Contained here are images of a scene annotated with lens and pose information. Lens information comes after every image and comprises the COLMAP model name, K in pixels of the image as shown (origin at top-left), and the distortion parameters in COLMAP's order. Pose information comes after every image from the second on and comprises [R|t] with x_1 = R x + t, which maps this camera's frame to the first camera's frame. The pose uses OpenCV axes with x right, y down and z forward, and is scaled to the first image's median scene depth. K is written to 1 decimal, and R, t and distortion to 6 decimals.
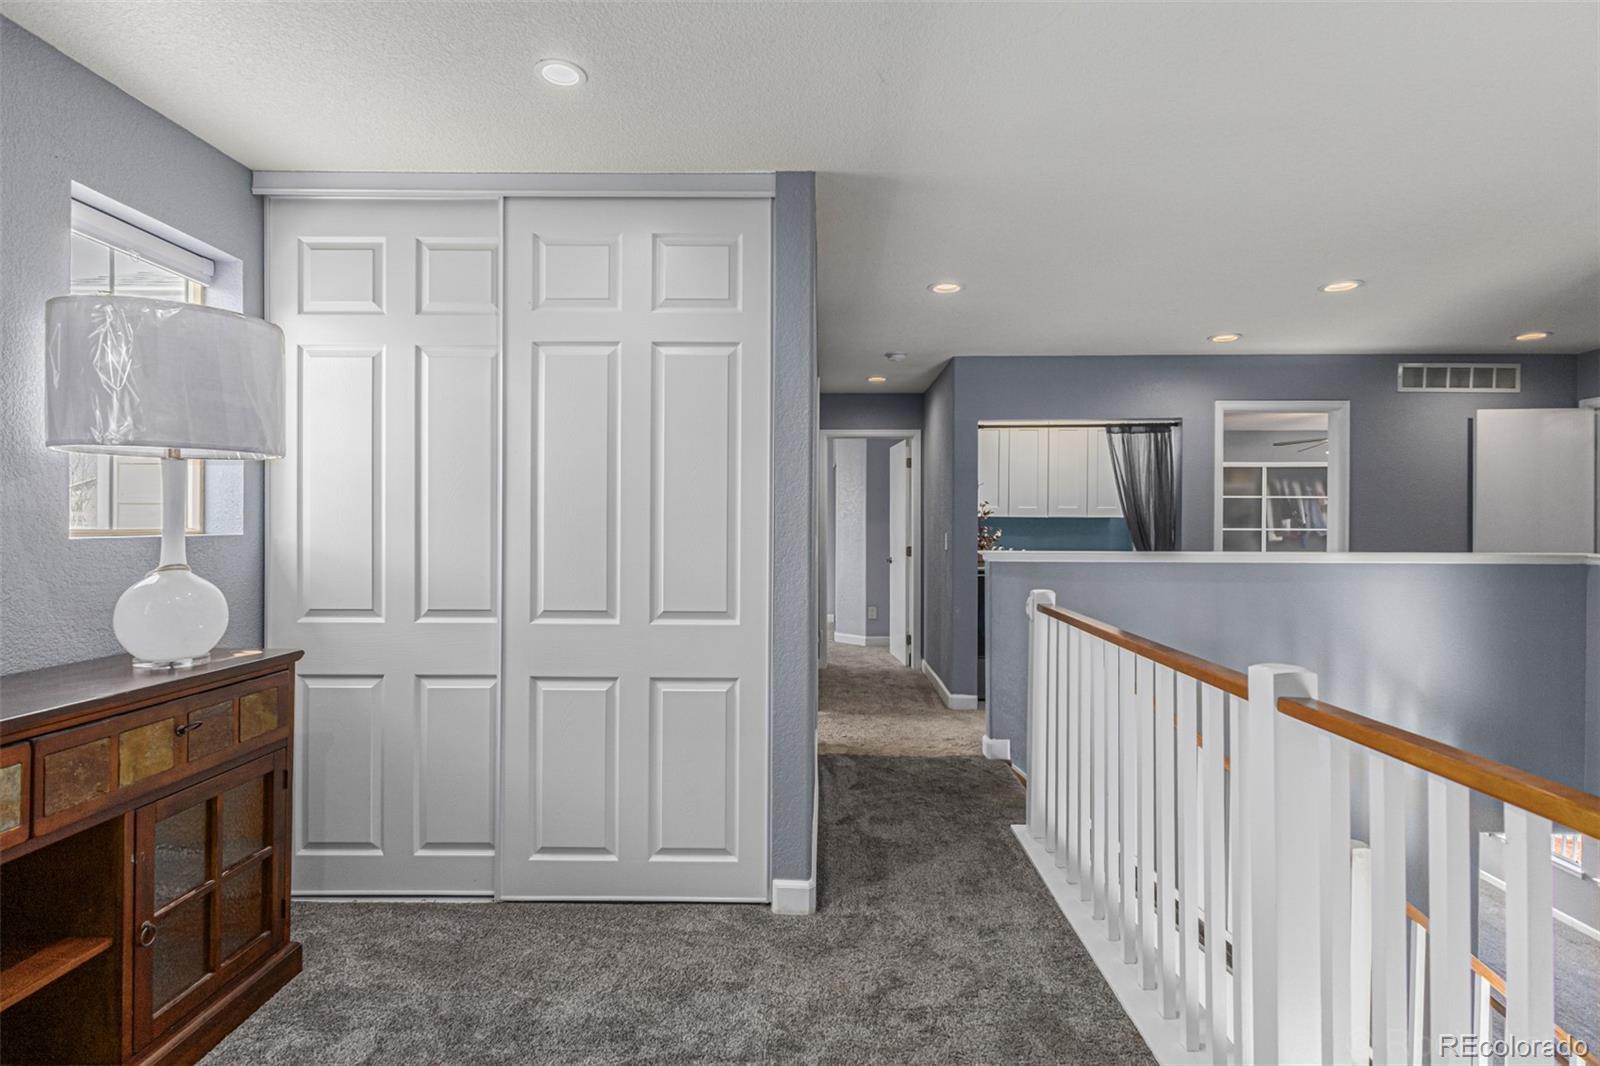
lens RADIAL K [[782.8, 0, 799.4], [0, 782.8, 530.9], [0, 0, 1]] dist [0.024984, 0.000134]
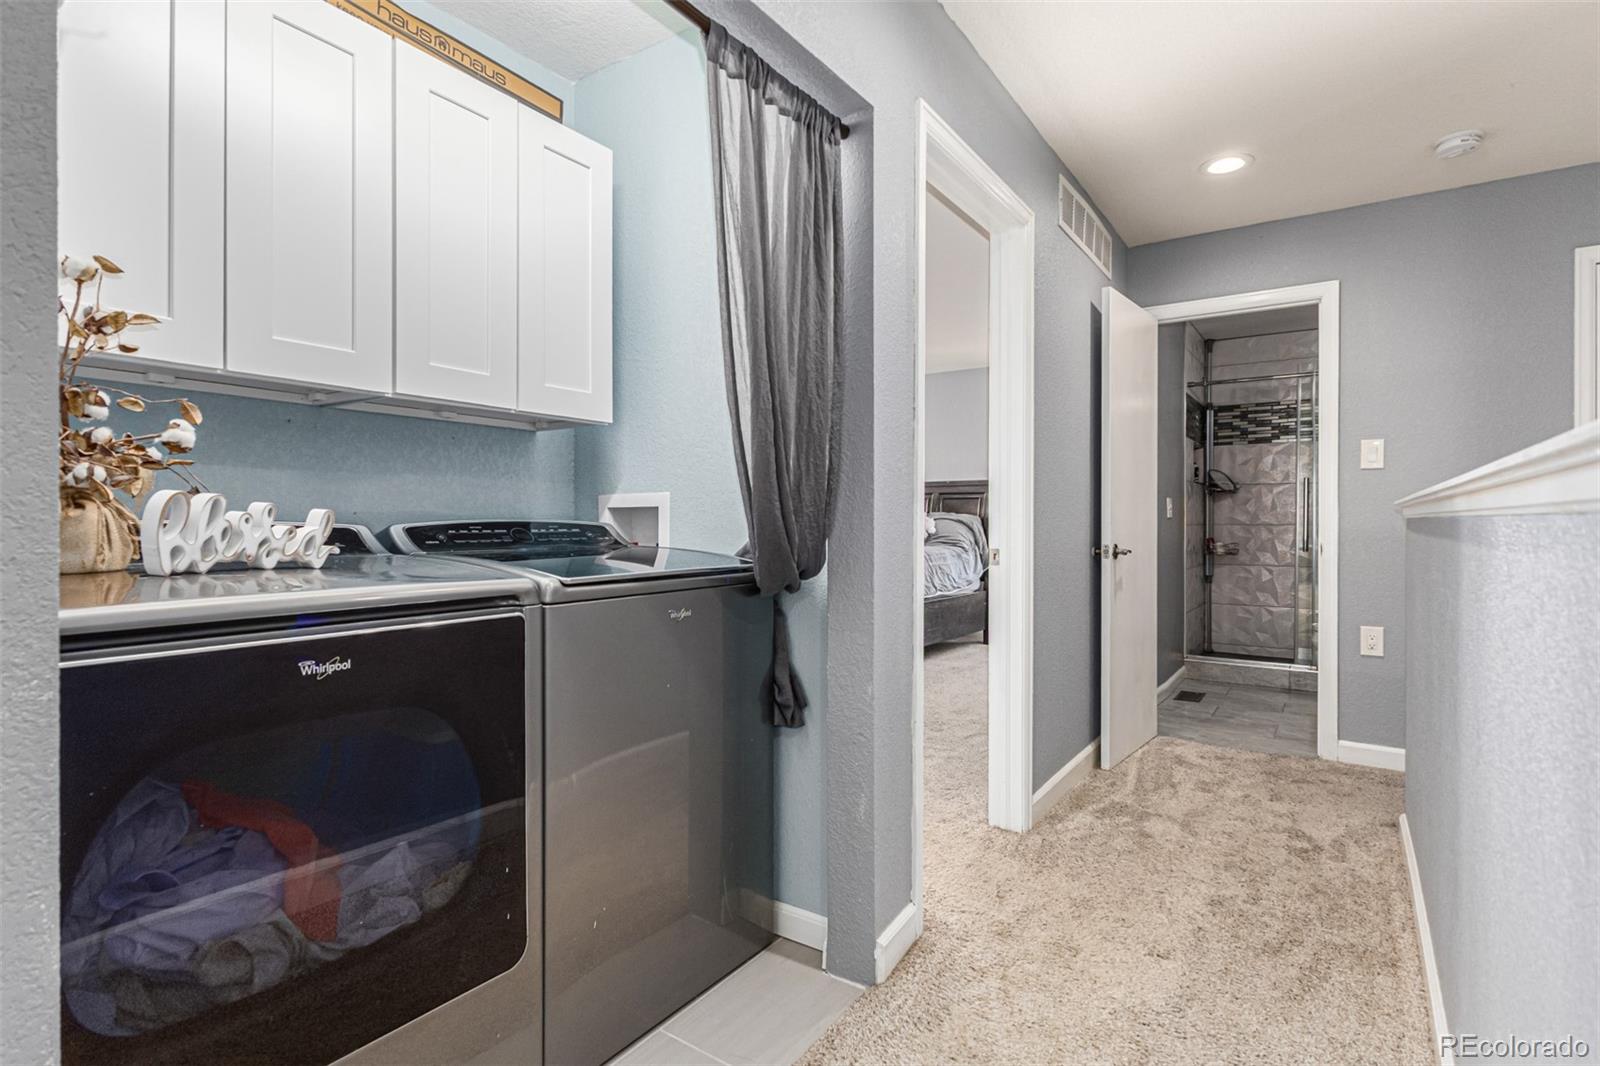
lens RADIAL K [[782.8, 0, 804.0], [0, 782.8, 526.3], [0, 0, 1]] dist [0.024984, 0.000134]
pose [[0.554092, -0.002408, 0.832452, 0.105208], [-0.001971, 0.999989, 0.004205, 0.019684], [-0.832453, -0.003971, 0.554081, 0.468288]]
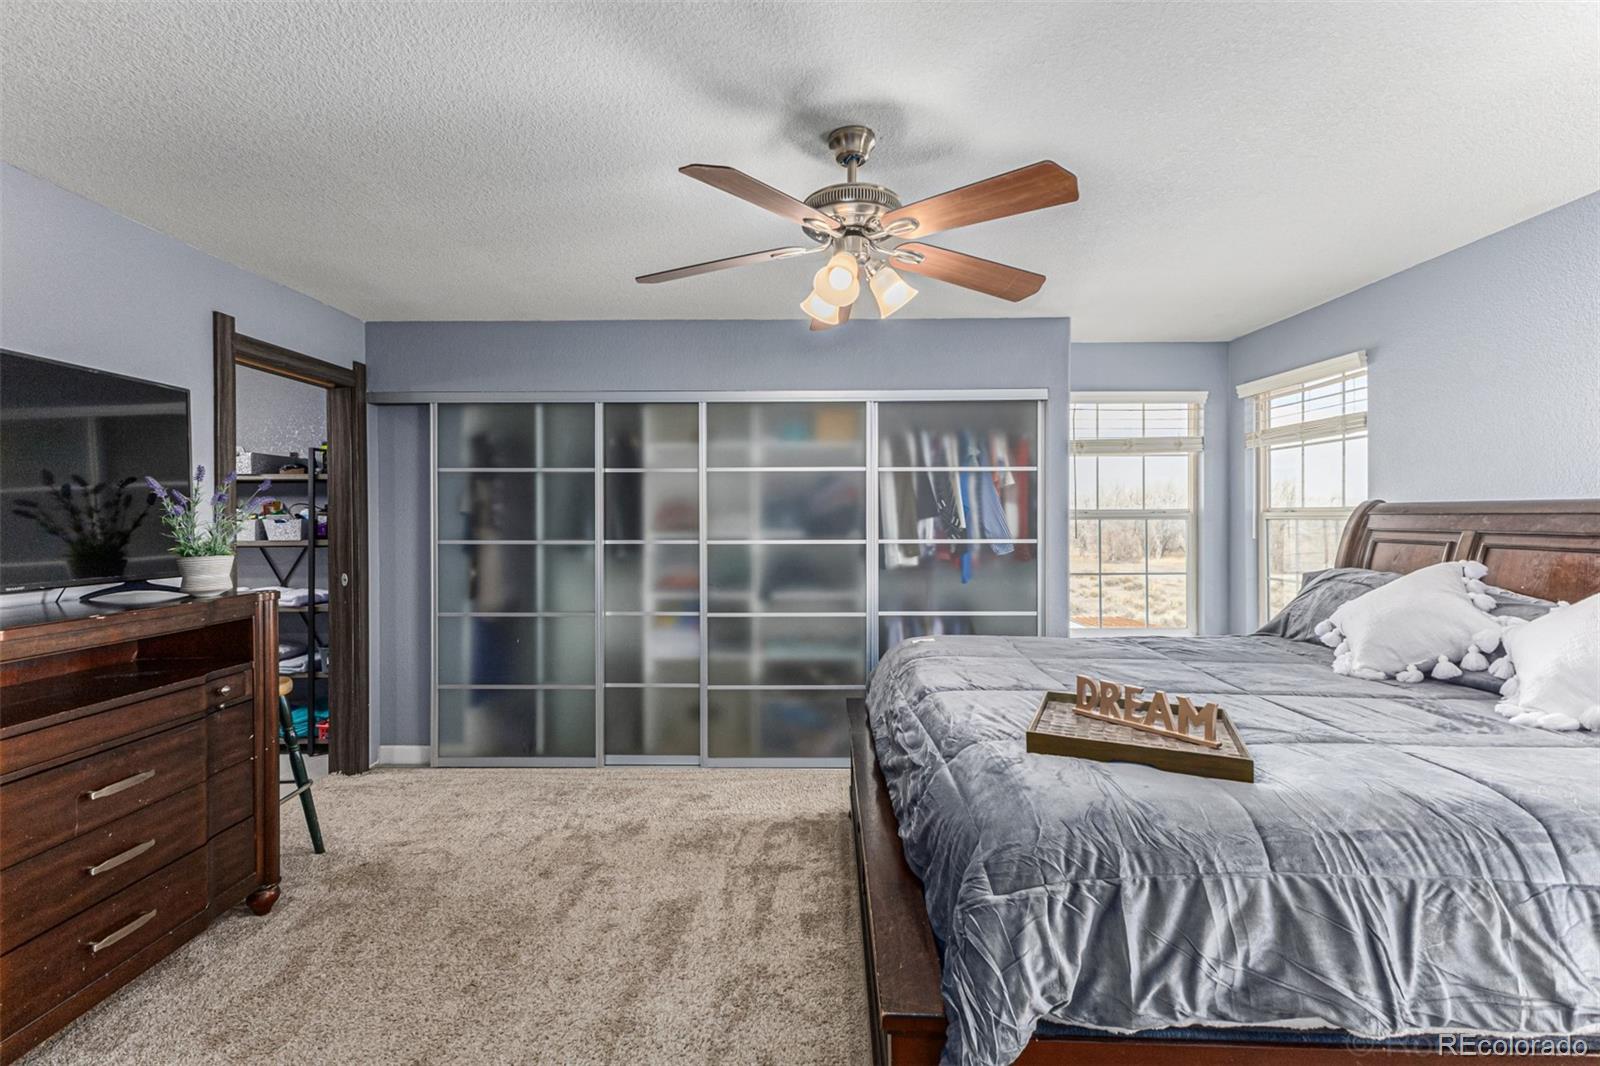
lens RADIAL K [[695.8, 0, 802.1], [0, 695.8, 524.1], [0, 0, 1]] dist [0.009510, 0.000013]
pose [[0.999992, -0.004061, 0.000641, 0.546132], [0.004057, 0.999976, 0.005605, -0.014329], [-0.000664, -0.005602, 0.999984, 0.604154]]
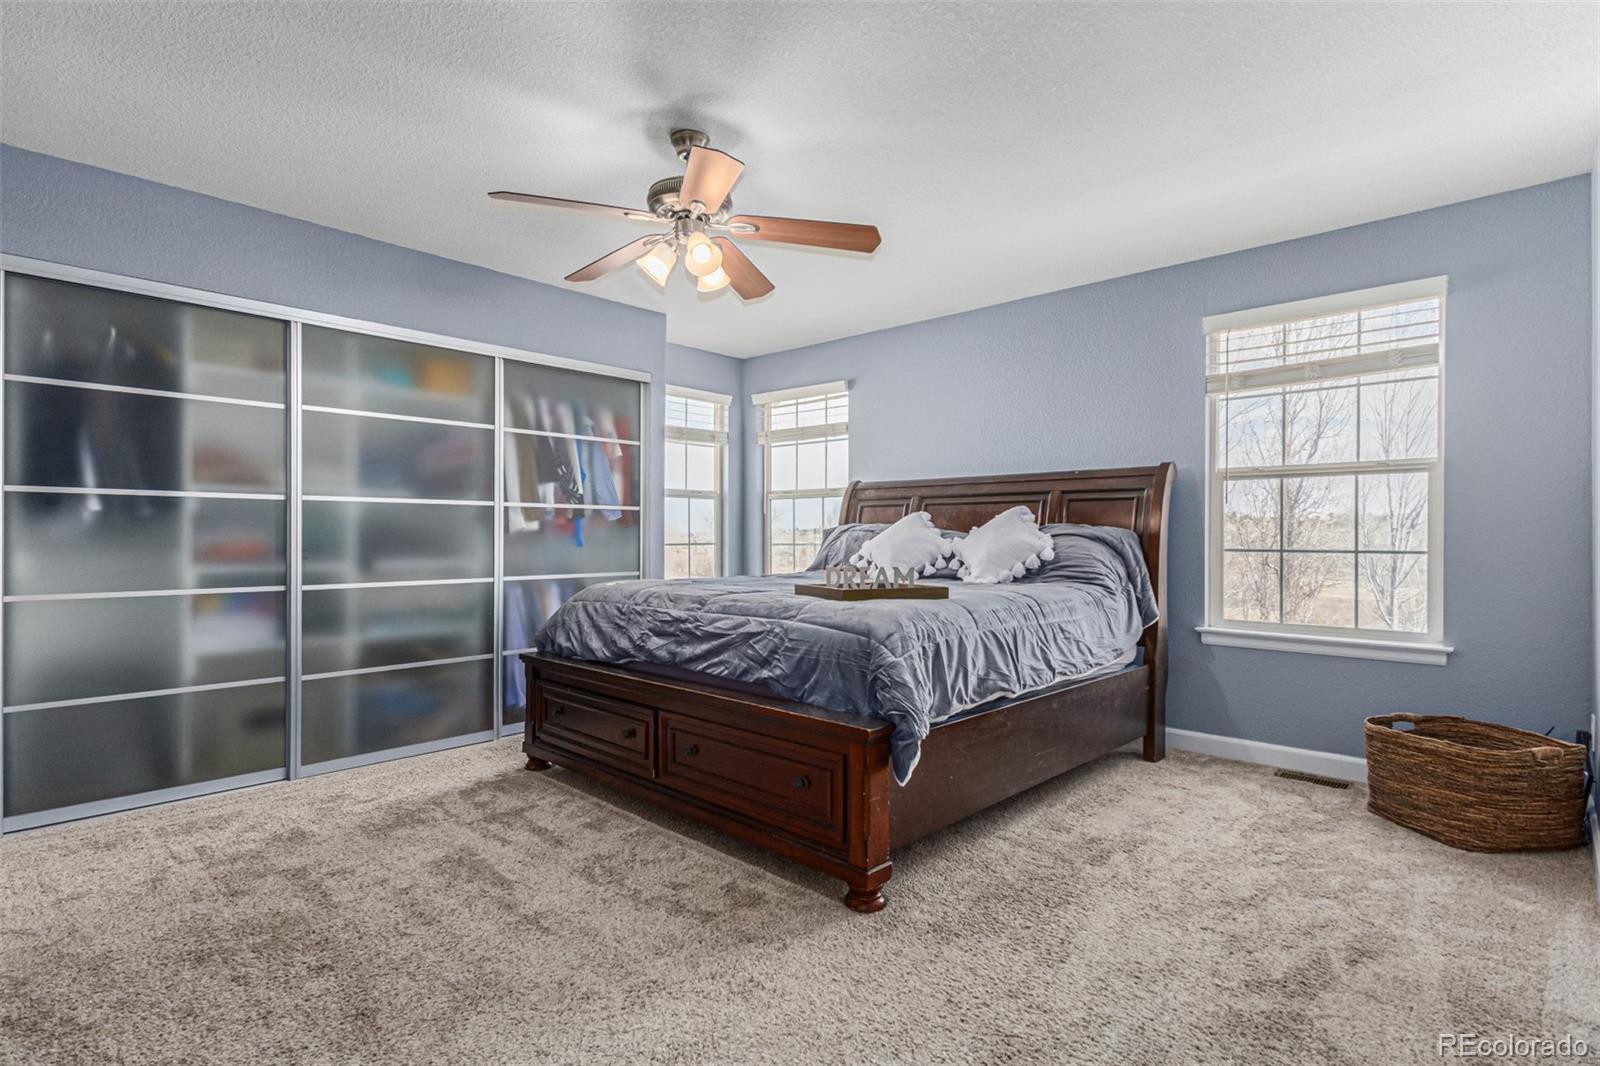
lens RADIAL K [[782.8, 0, 797.4], [0, 782.8, 539.3], [0, 0, 1]] dist [0.024984, 0.000134]
pose [[0.678694, -0.004438, 0.734408, 0.383042], [0.001846, 0.999989, 0.004337, 0.015781], [-0.734419, -0.001587, 0.678695, 0.588216]]
